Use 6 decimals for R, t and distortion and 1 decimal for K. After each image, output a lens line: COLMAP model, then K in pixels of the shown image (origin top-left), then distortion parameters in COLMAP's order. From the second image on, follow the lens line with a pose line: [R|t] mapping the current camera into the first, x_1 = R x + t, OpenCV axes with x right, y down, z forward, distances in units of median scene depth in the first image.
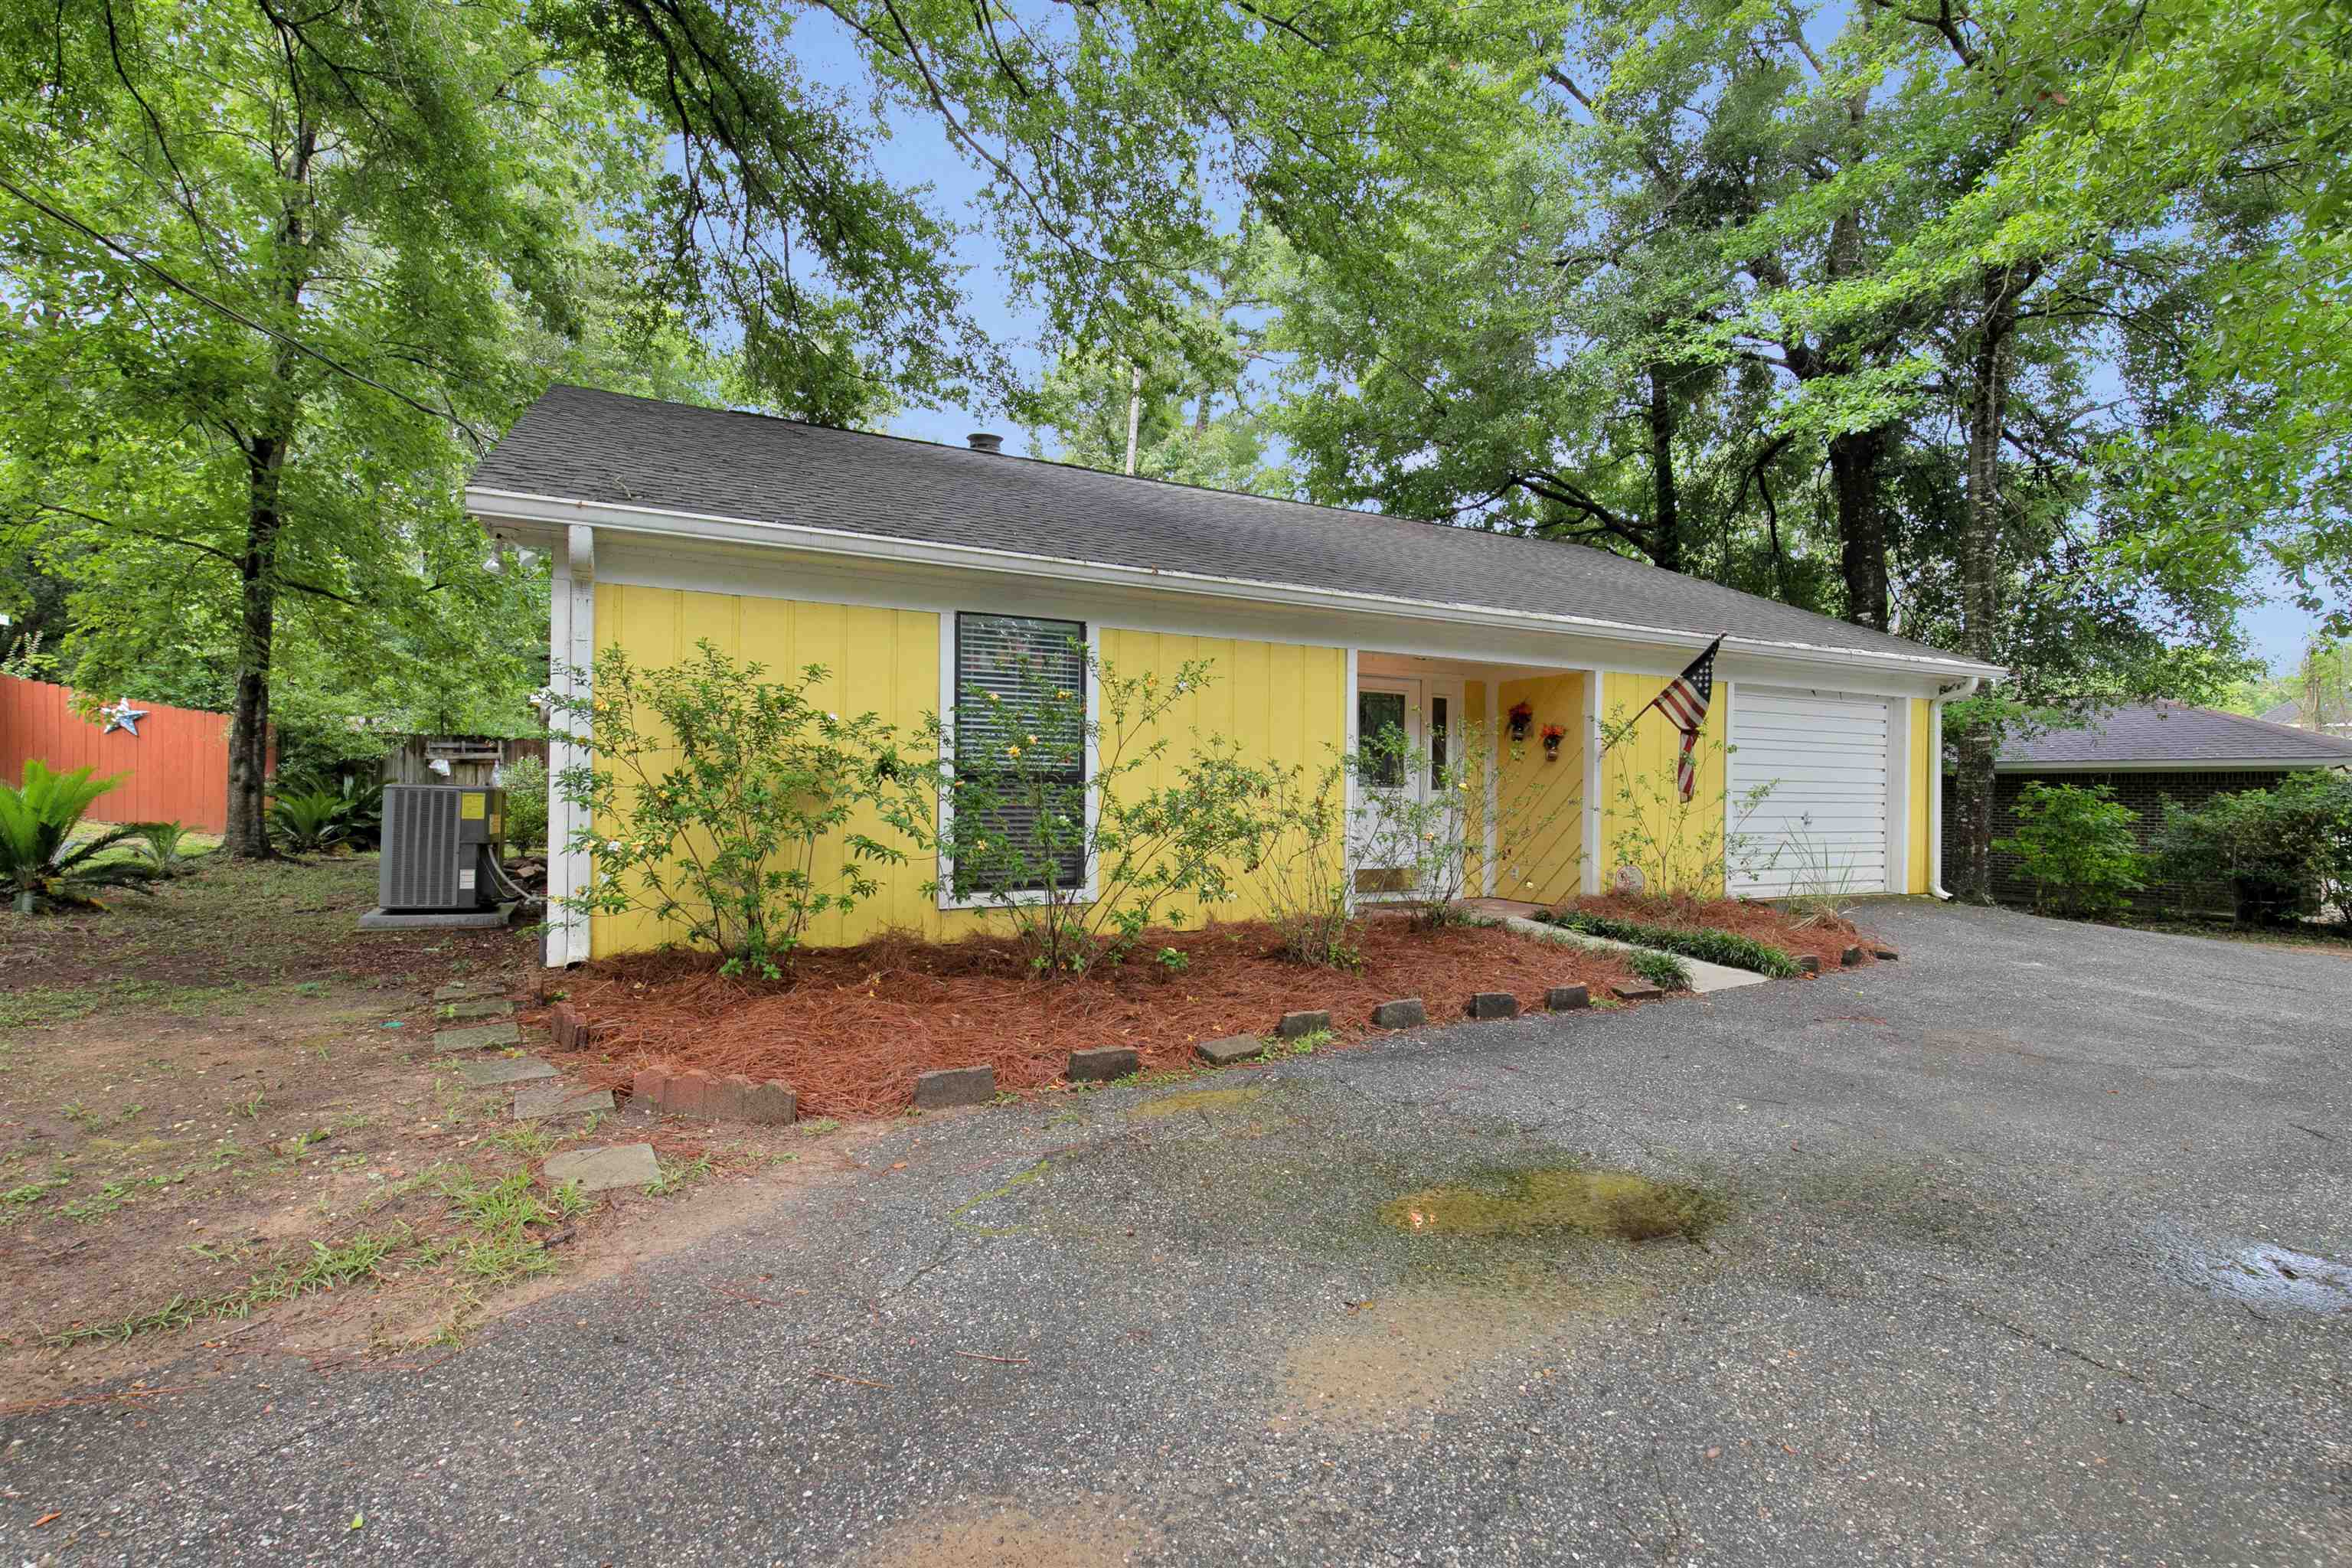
lens RADIAL K [[1083.5, 0, 1176.6], [0, 1083.5, 784.9], [0, 0, 1]] dist [0.021256, 0.000305]
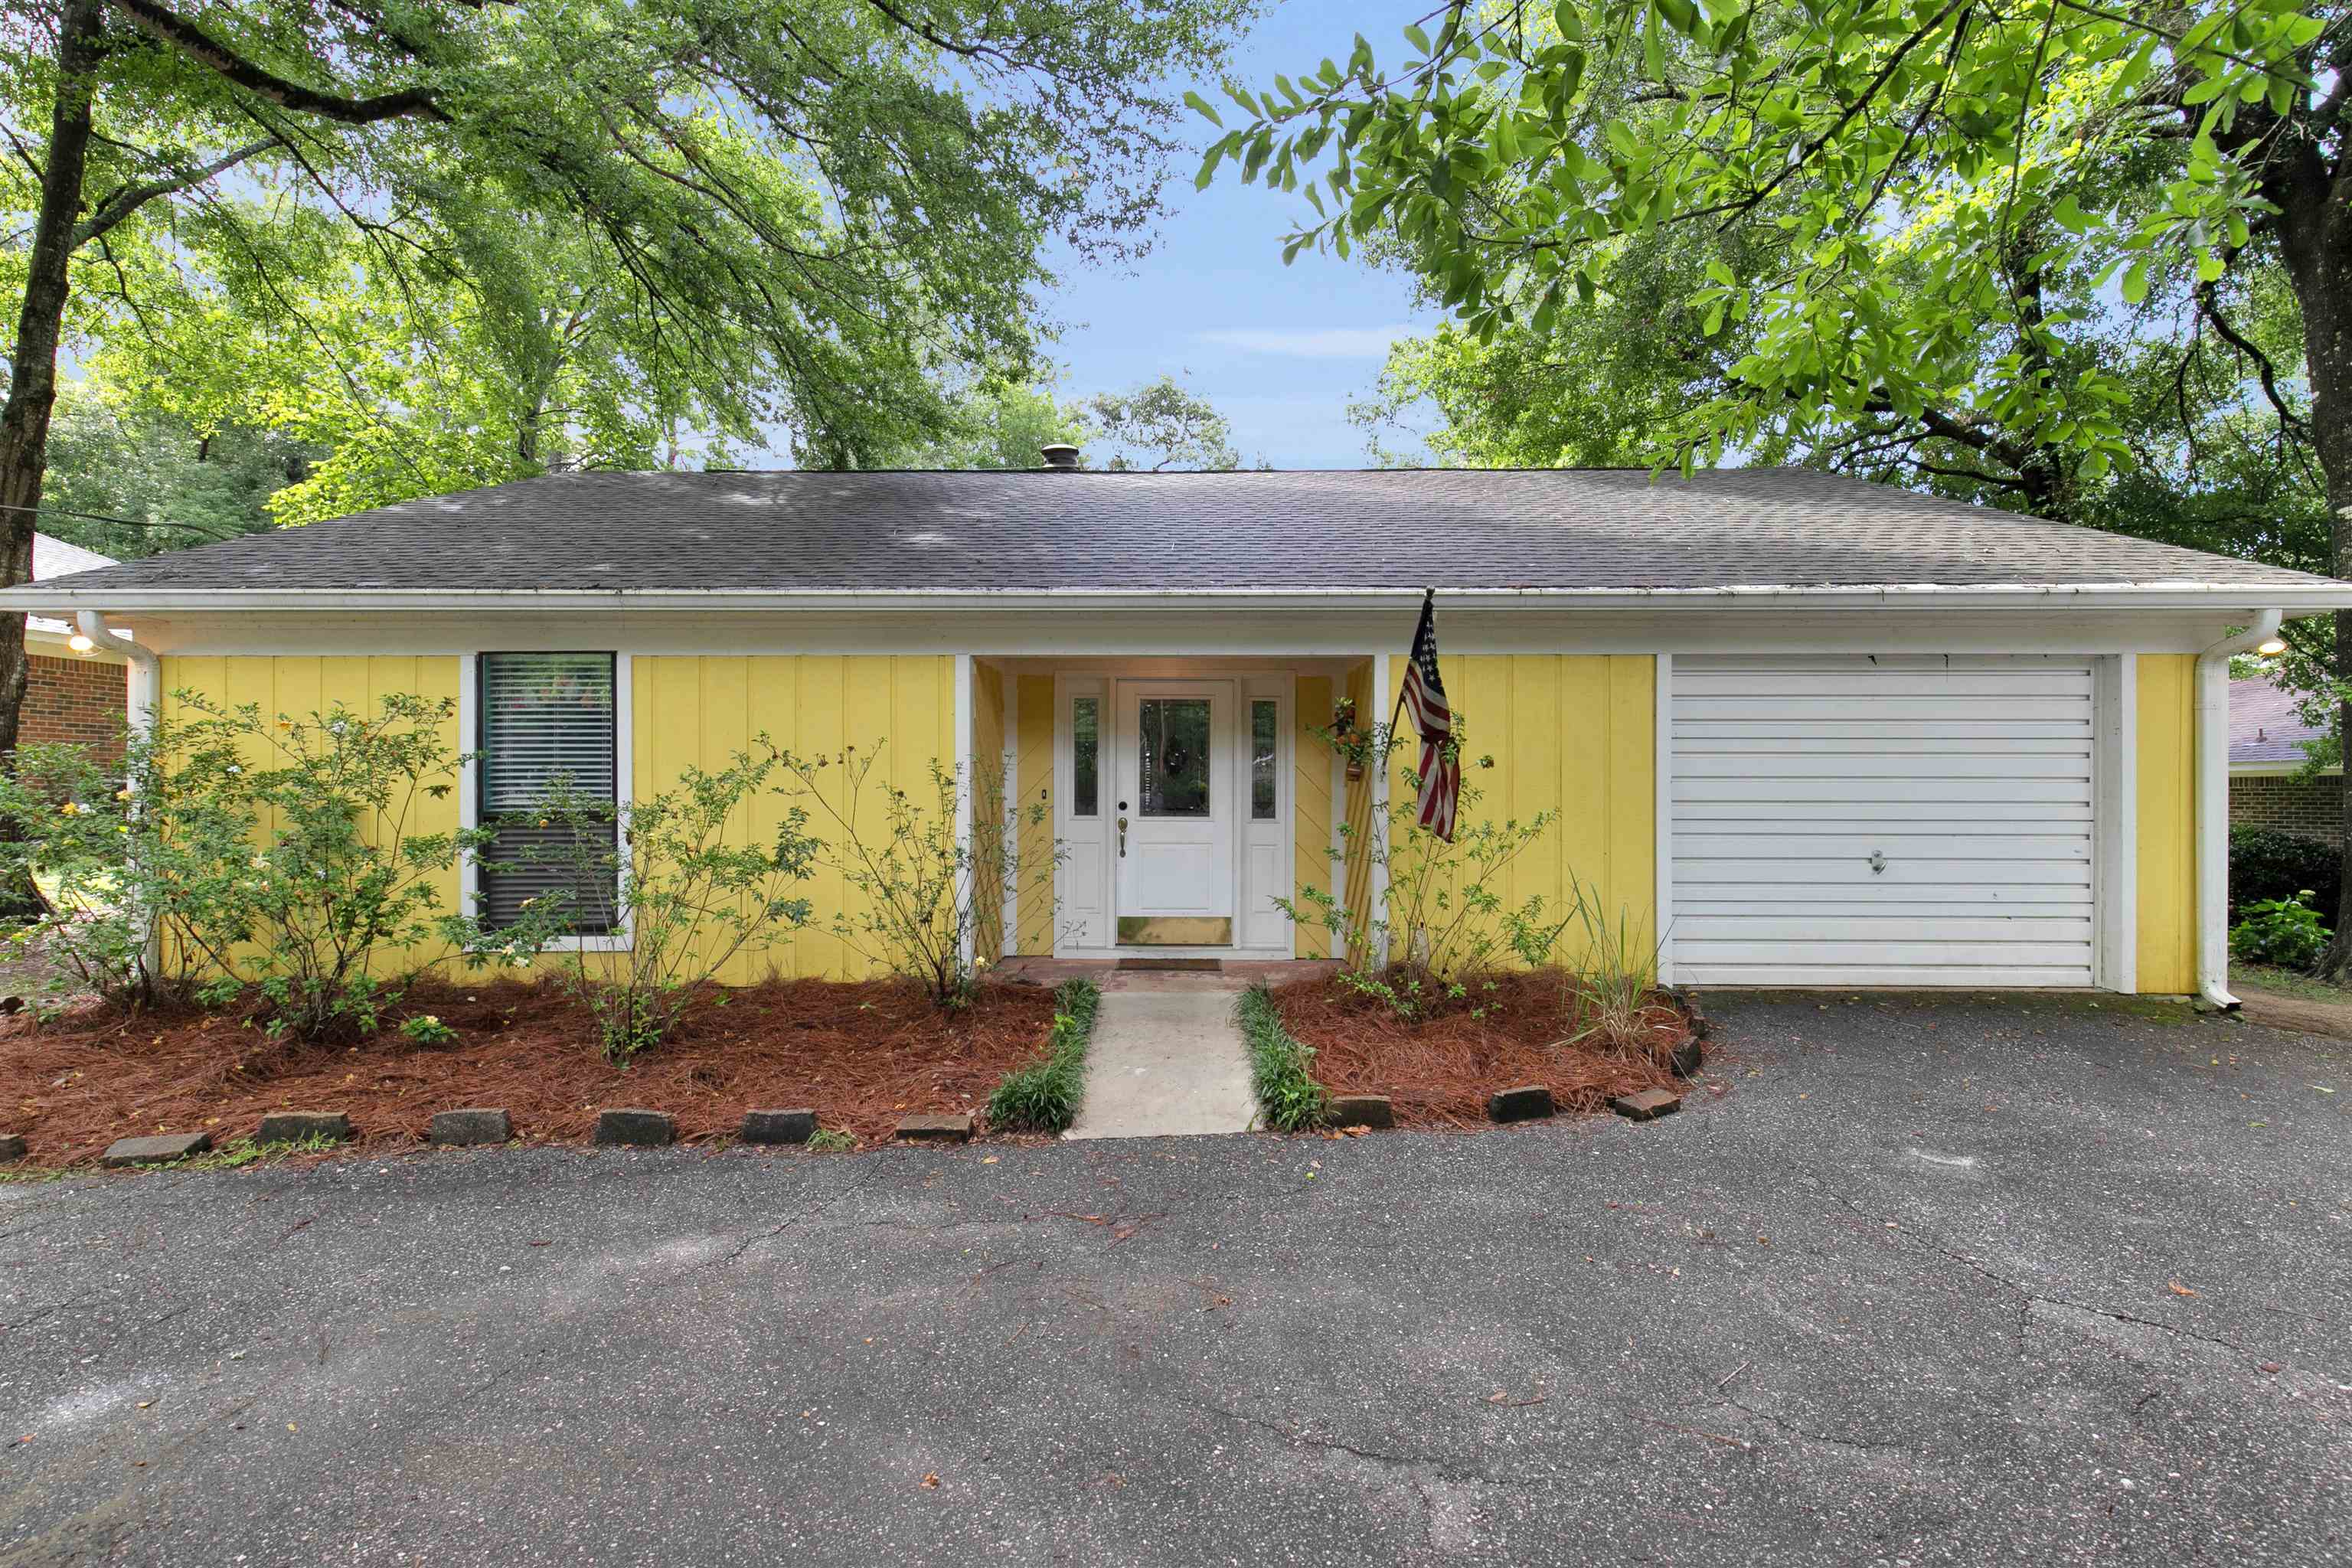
lens RADIAL K [[1083.5, 0, 1175.7], [0, 1083.5, 779.0], [0, 0, 1]] dist [0.021256, 0.000305]
pose [[0.883021, -0.021763, -0.468829, 0.746680], [0.015931, 0.999739, -0.016402, -0.016708], [0.469063, 0.007014, 0.883137, 0.380990]]
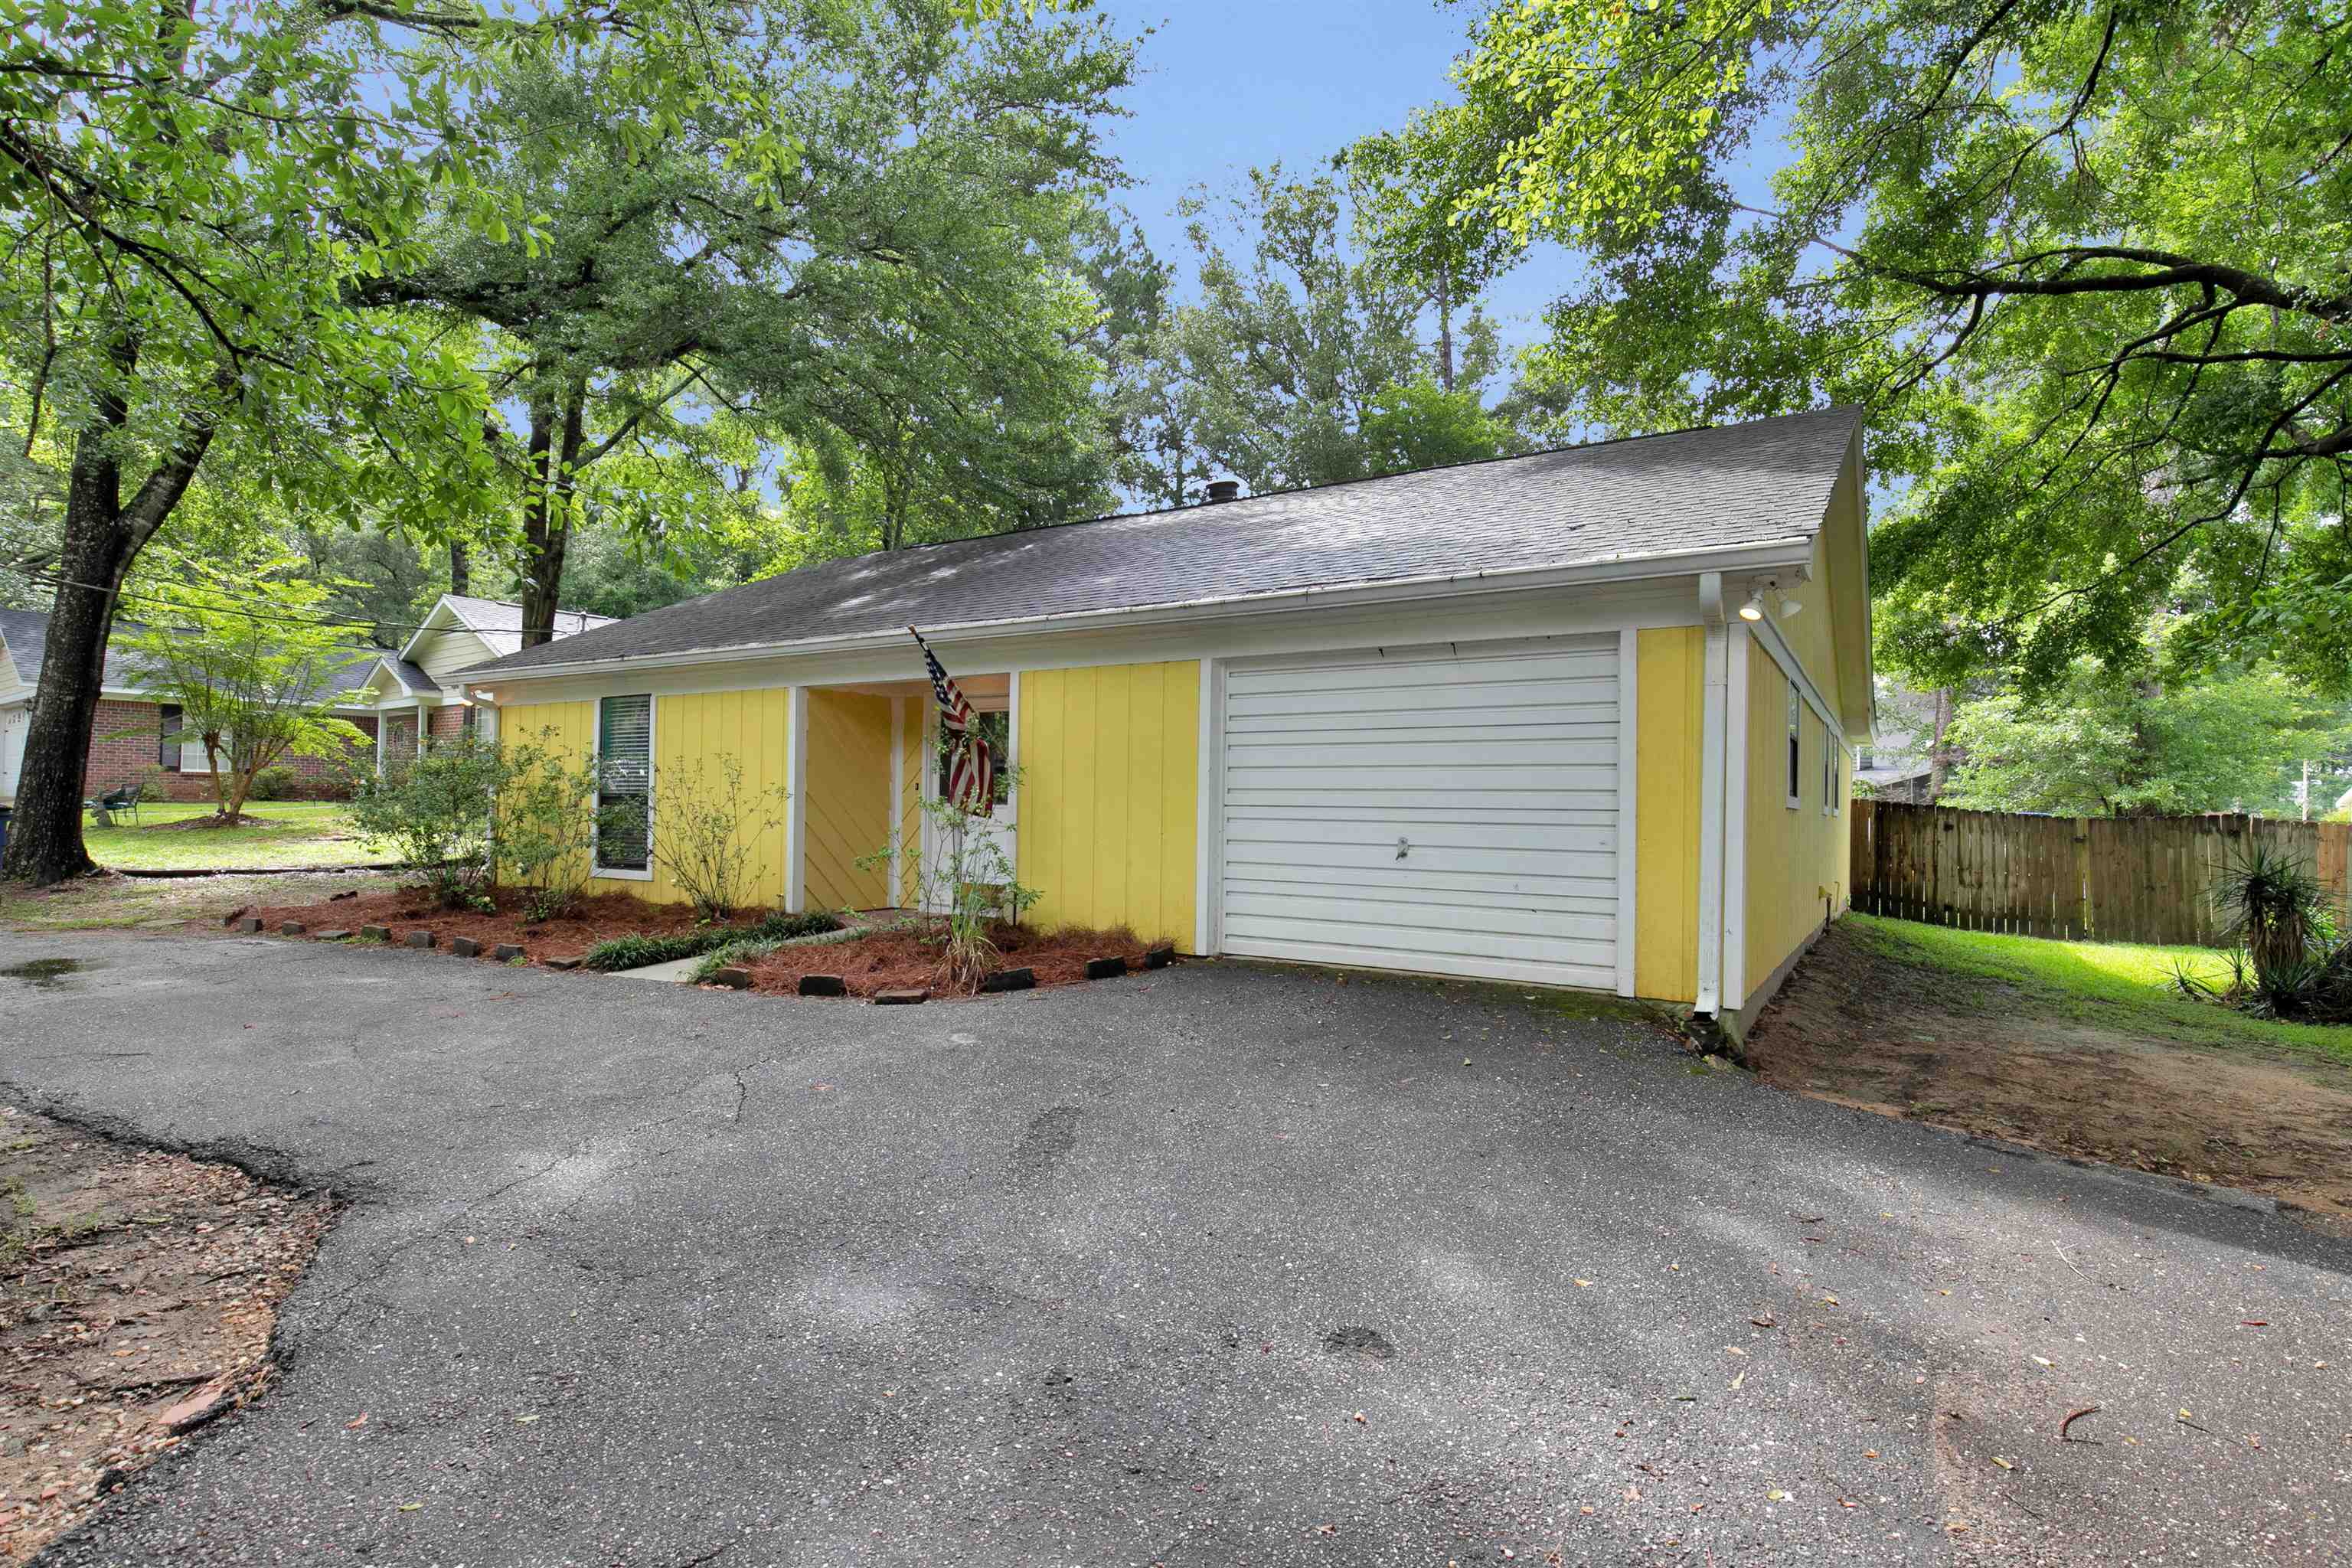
lens RADIAL K [[1190.4, 0, 1177.1], [0, 1190.4, 784.7], [0, 0, 1]] dist [0.000300, 0.000084]
pose [[0.475683, -0.013780, -0.879509, 1.627710], [0.009213, 0.999900, -0.010684, 0.001297], [0.879569, -0.003021, 0.475762, 0.804875]]
